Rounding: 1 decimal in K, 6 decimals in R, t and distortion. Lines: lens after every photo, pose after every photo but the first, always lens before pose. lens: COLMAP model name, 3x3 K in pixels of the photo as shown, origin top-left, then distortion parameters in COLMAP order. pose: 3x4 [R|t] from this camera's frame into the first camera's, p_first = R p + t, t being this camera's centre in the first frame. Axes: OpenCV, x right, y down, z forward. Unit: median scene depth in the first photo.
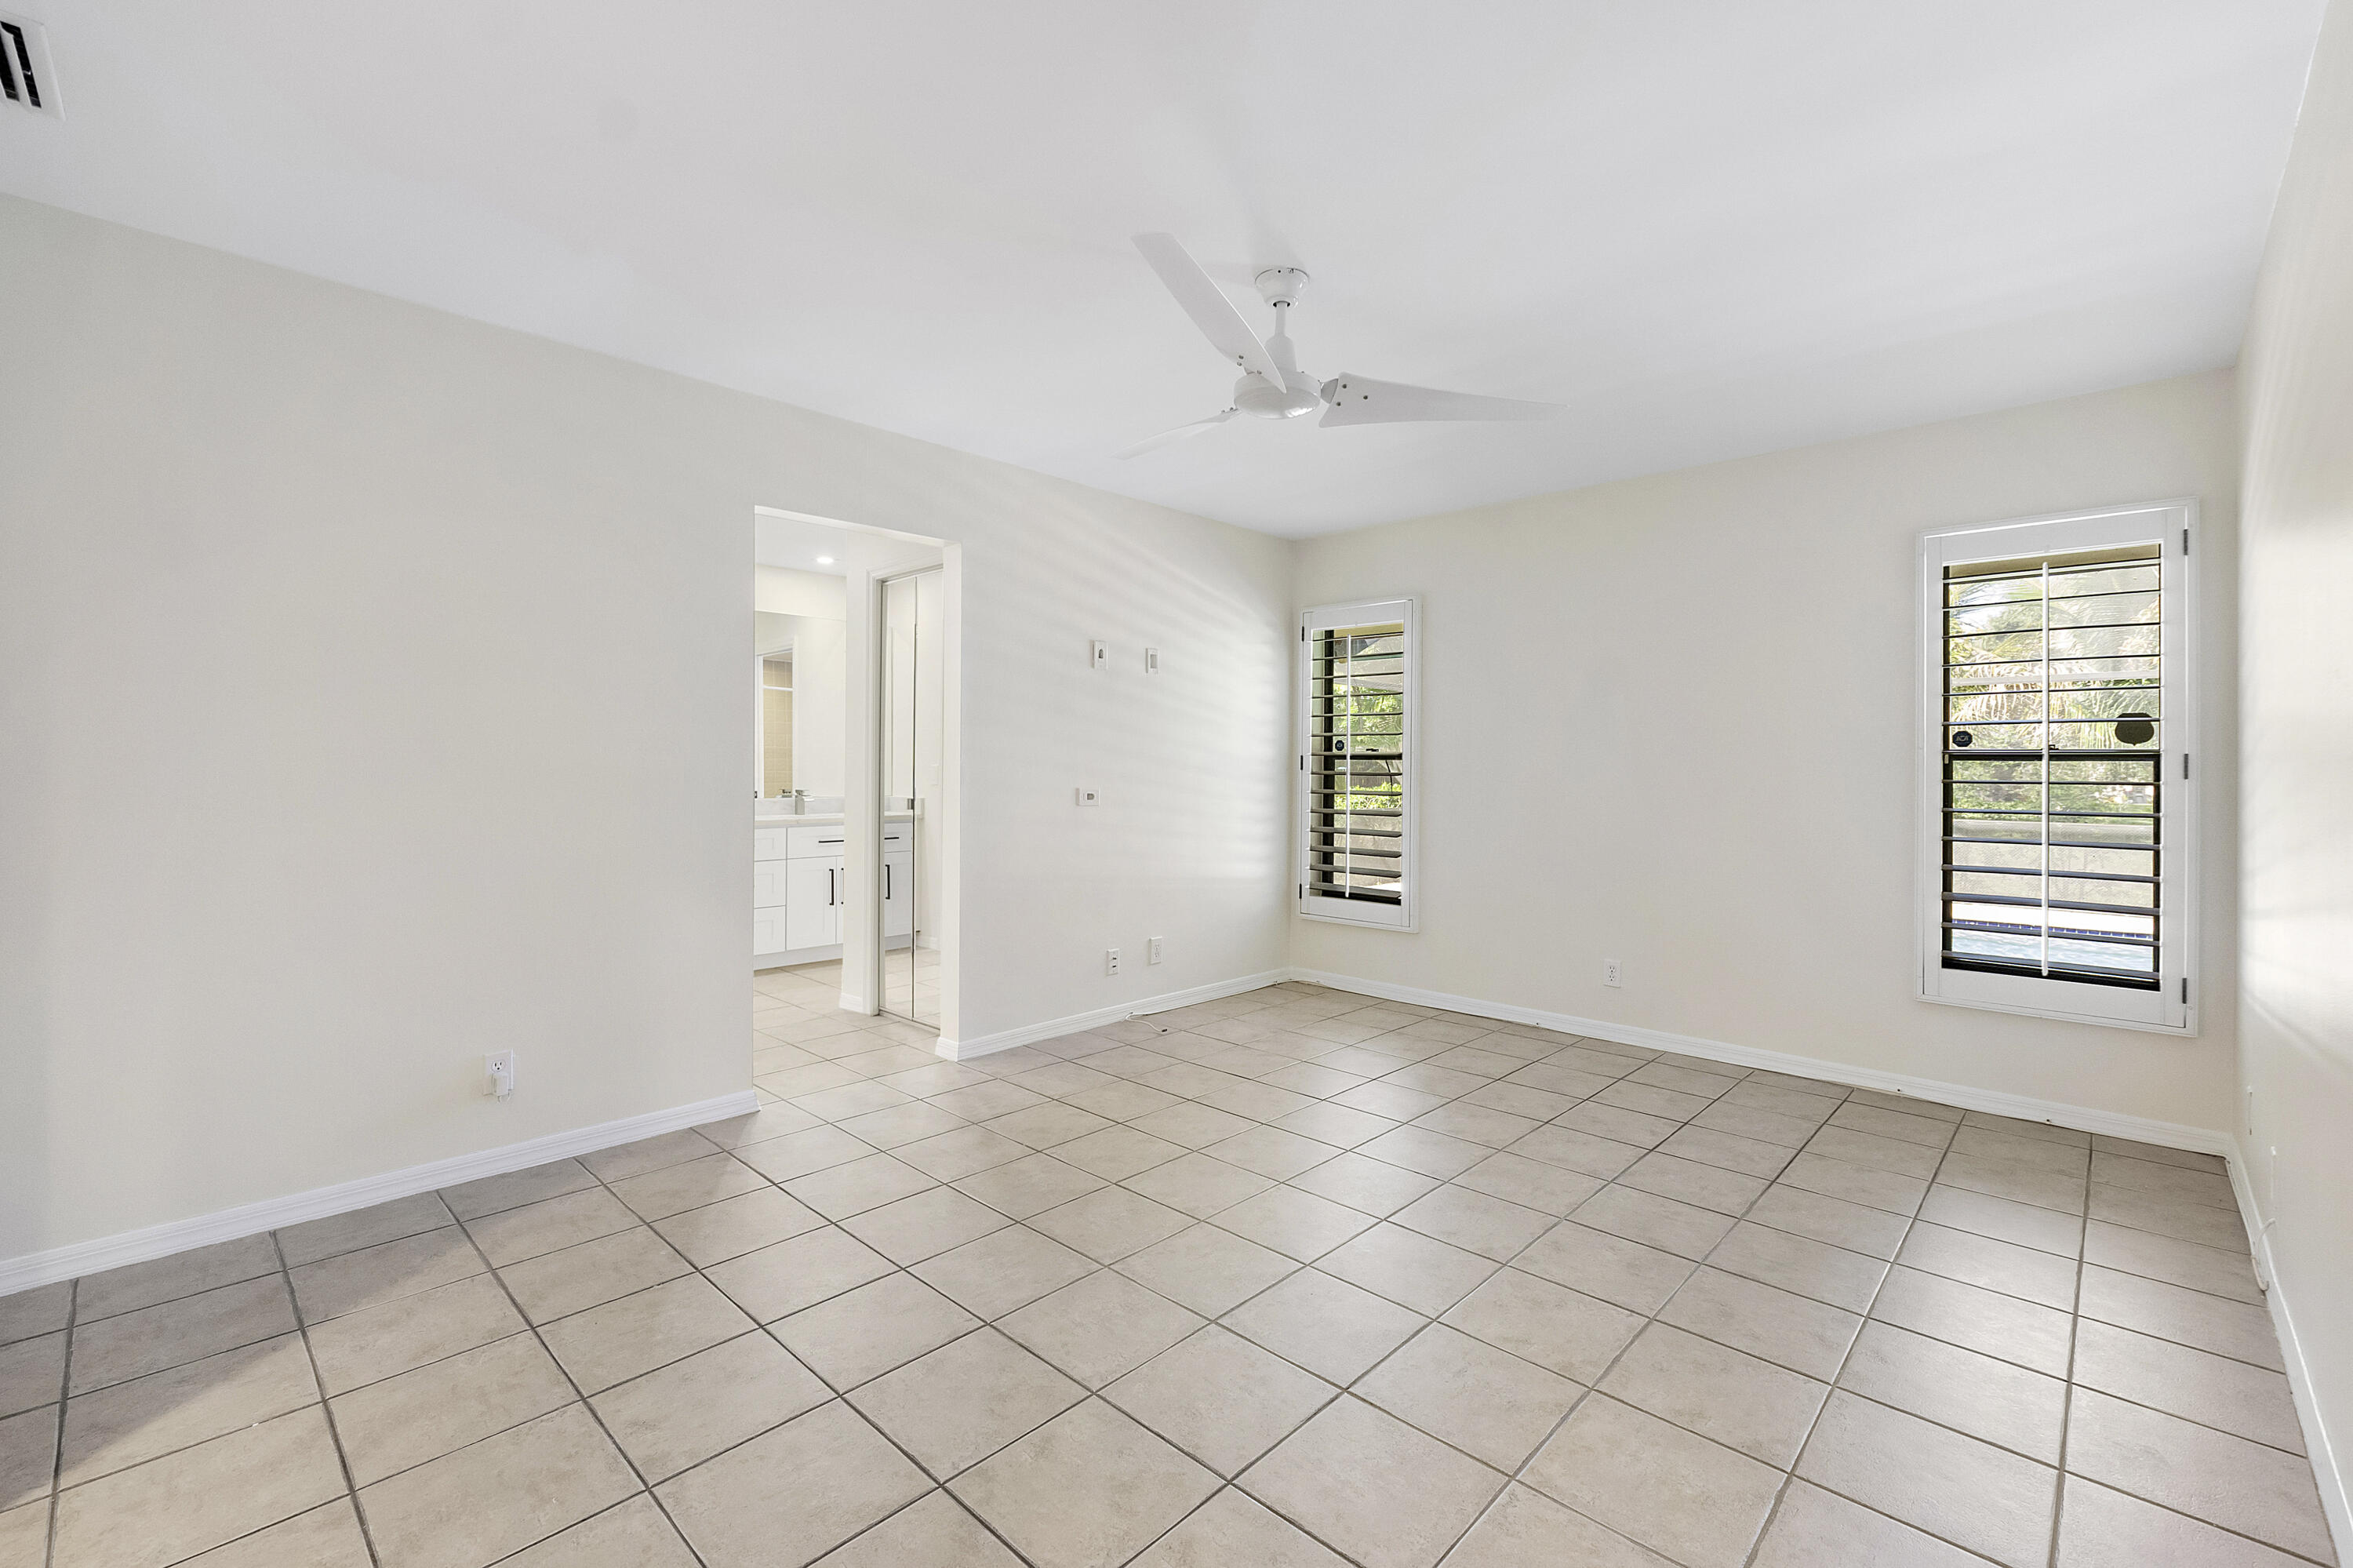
lens RADIAL K [[1008.6, 0, 1124.0], [0, 1008.6, 754.7], [0, 0, 1]] dist [-0.007951, -0.000034]
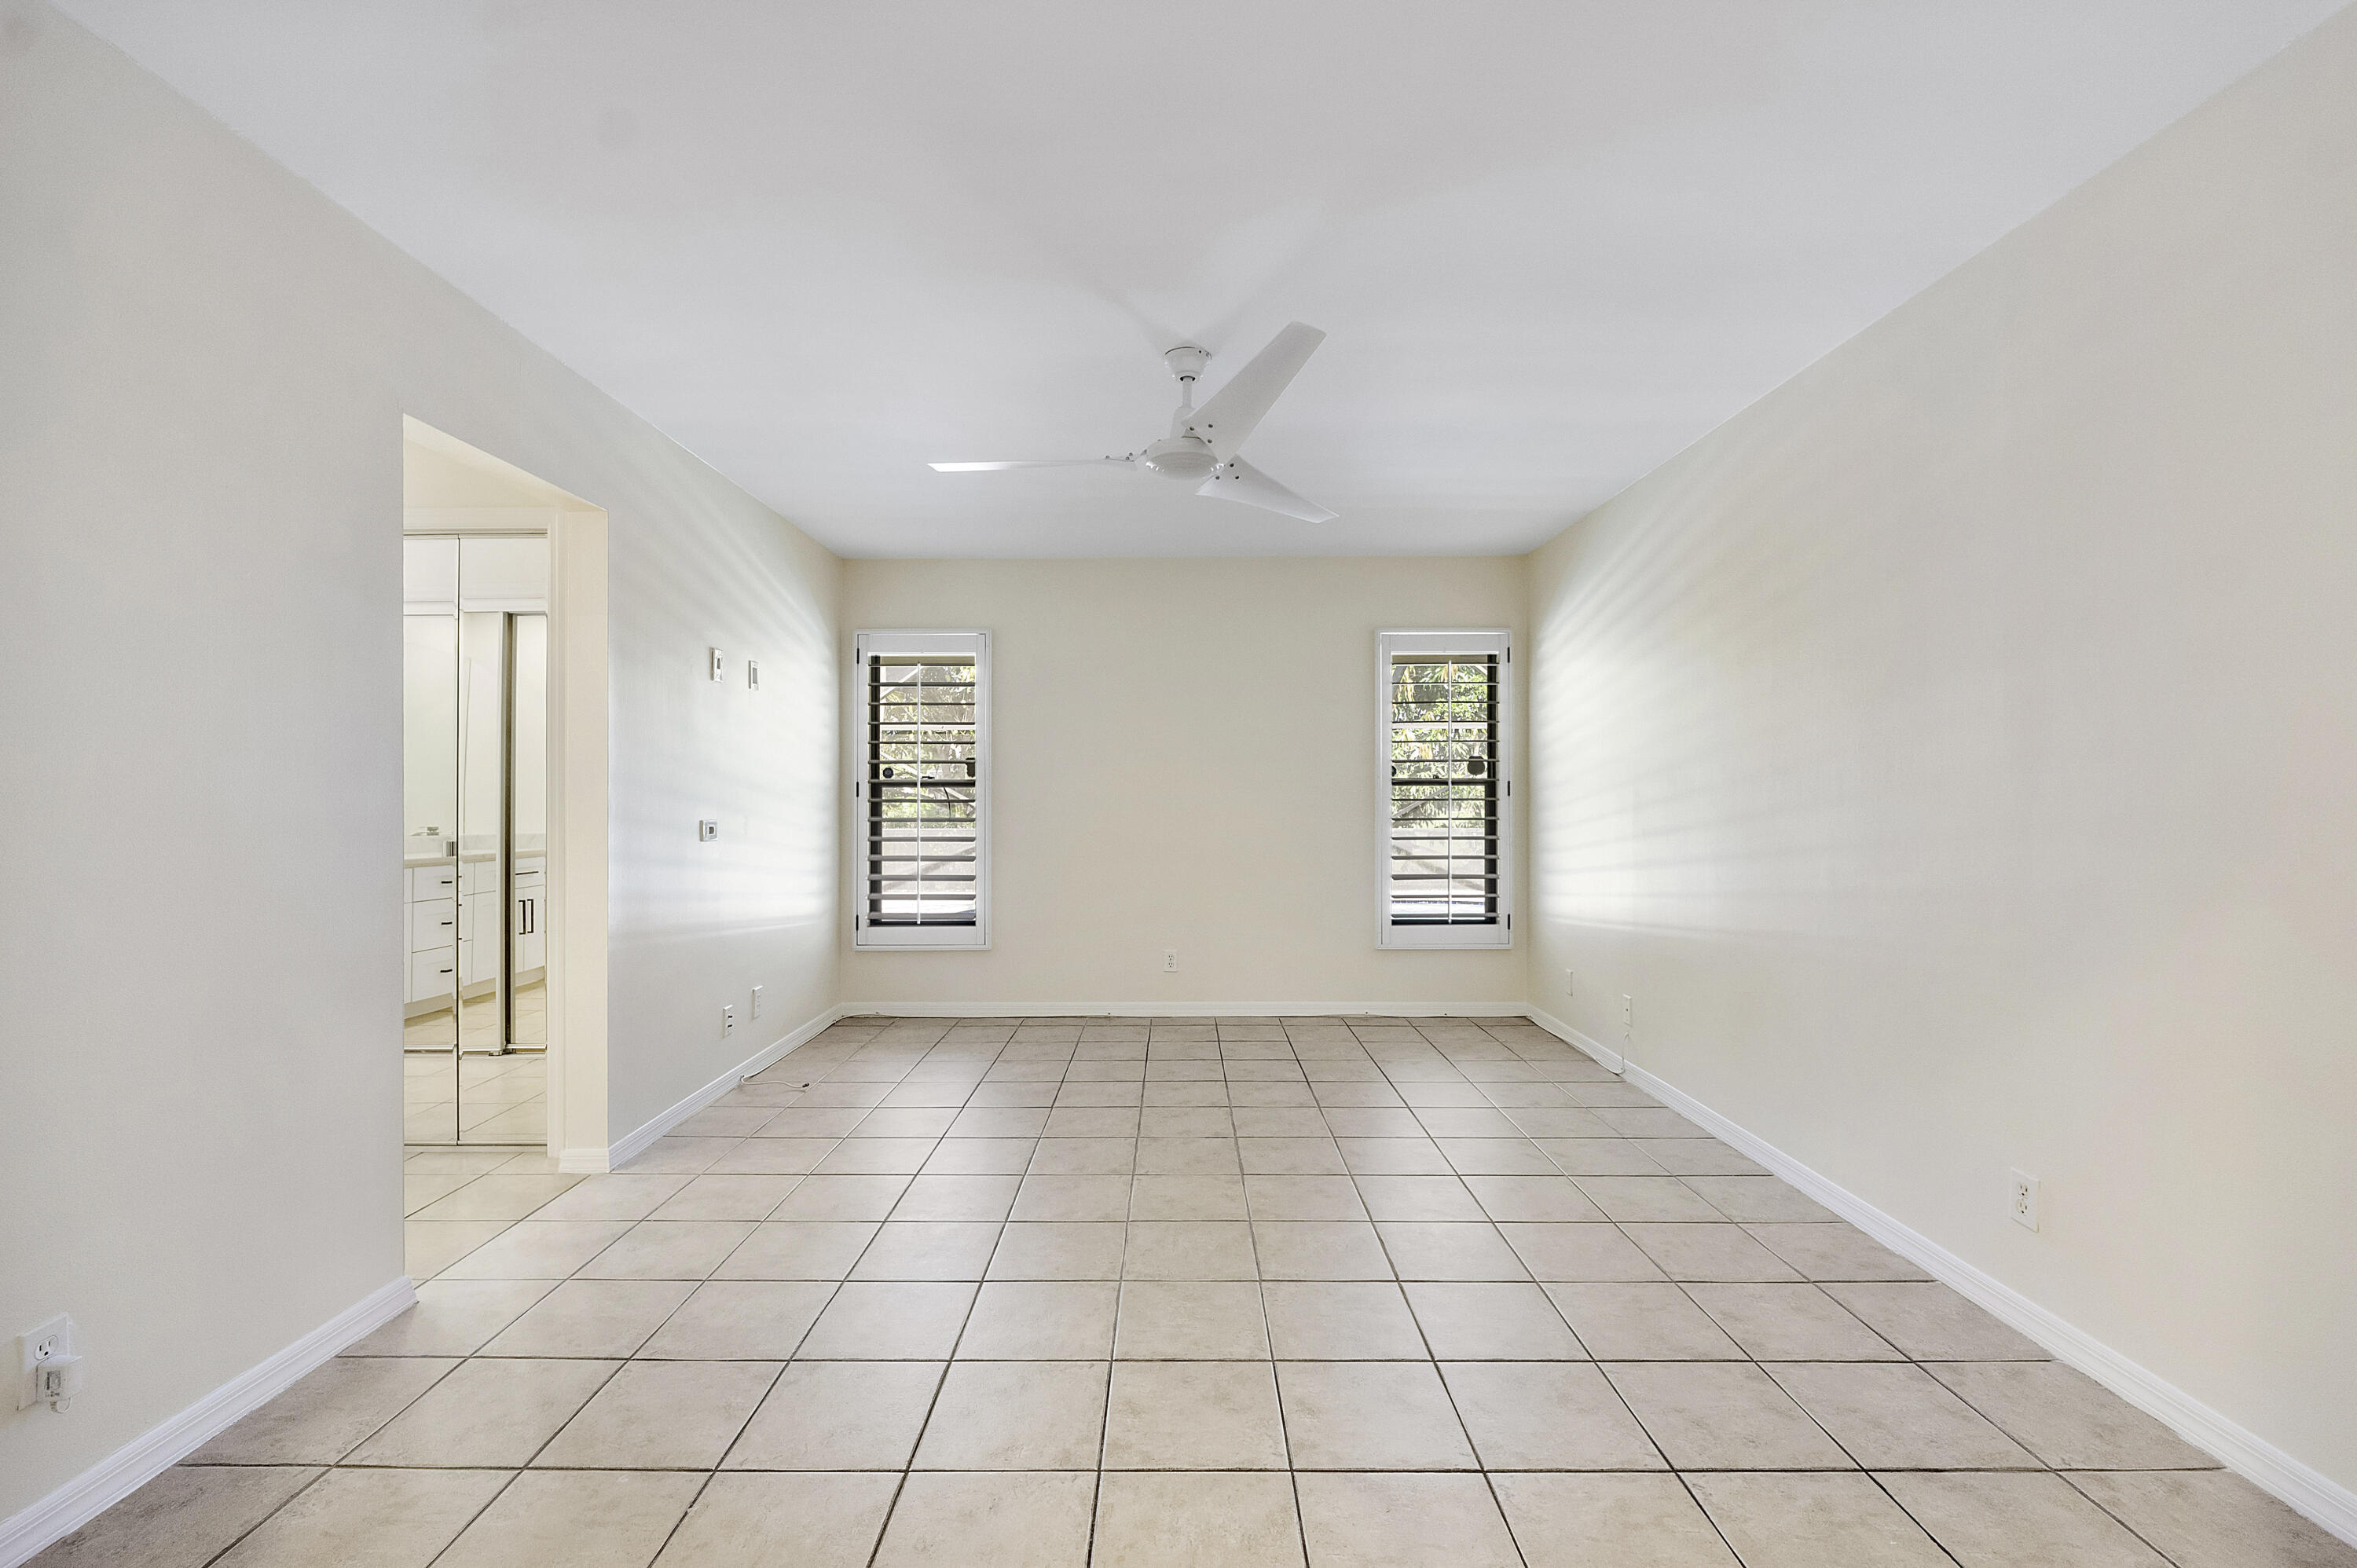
lens RADIAL K [[1010.2, 0, 1182.7], [0, 1010.2, 790.3], [0, 0, 1]] dist [-0.007951, -0.000034]
pose [[0.715942, -0.005716, 0.698136, -0.280139], [-0.000224, 0.999965, 0.008416, 0.000293], [-0.698159, -0.006182, 0.715916, 0.090988]]
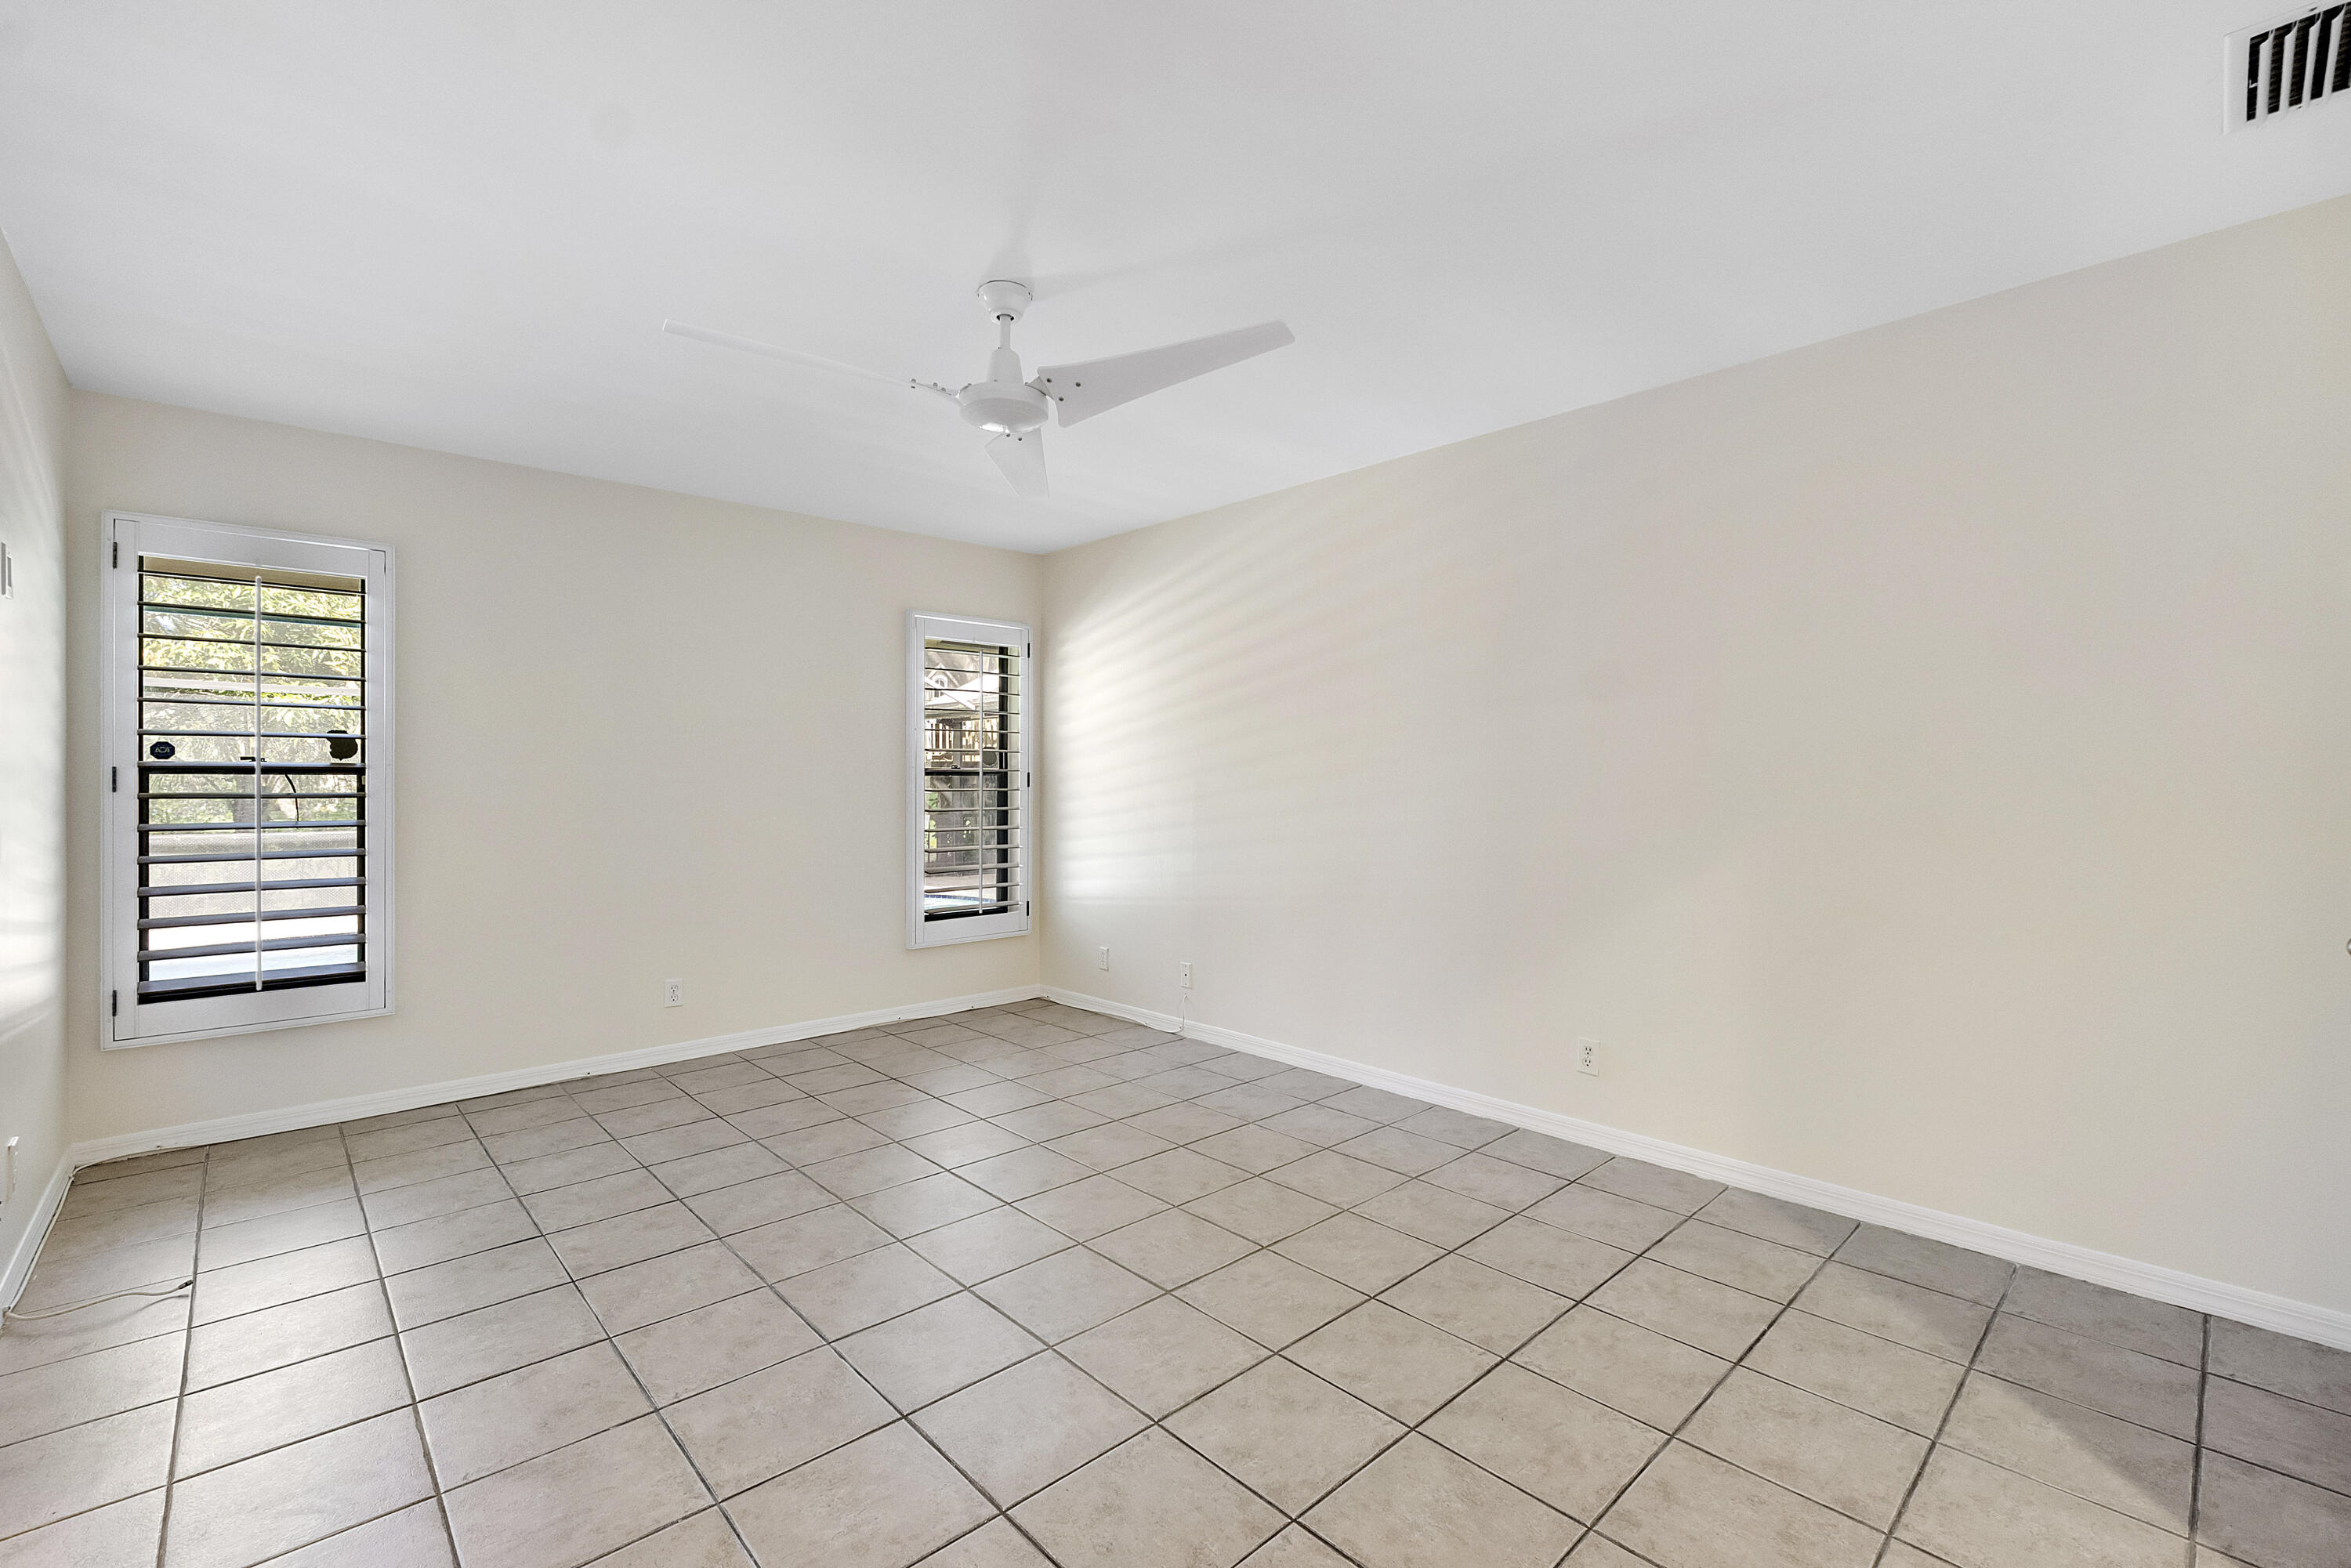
lens RADIAL K [[1007.6, 0, 1189.1], [0, 1007.6, 780.9], [0, 0, 1]] dist [-0.007951, -0.000034]
pose [[0.038194, -0.004889, 0.999258, -0.367422], [-0.008288, 0.999952, 0.005210, 0.001100], [-0.999236, -0.008481, 0.038151, 0.350136]]
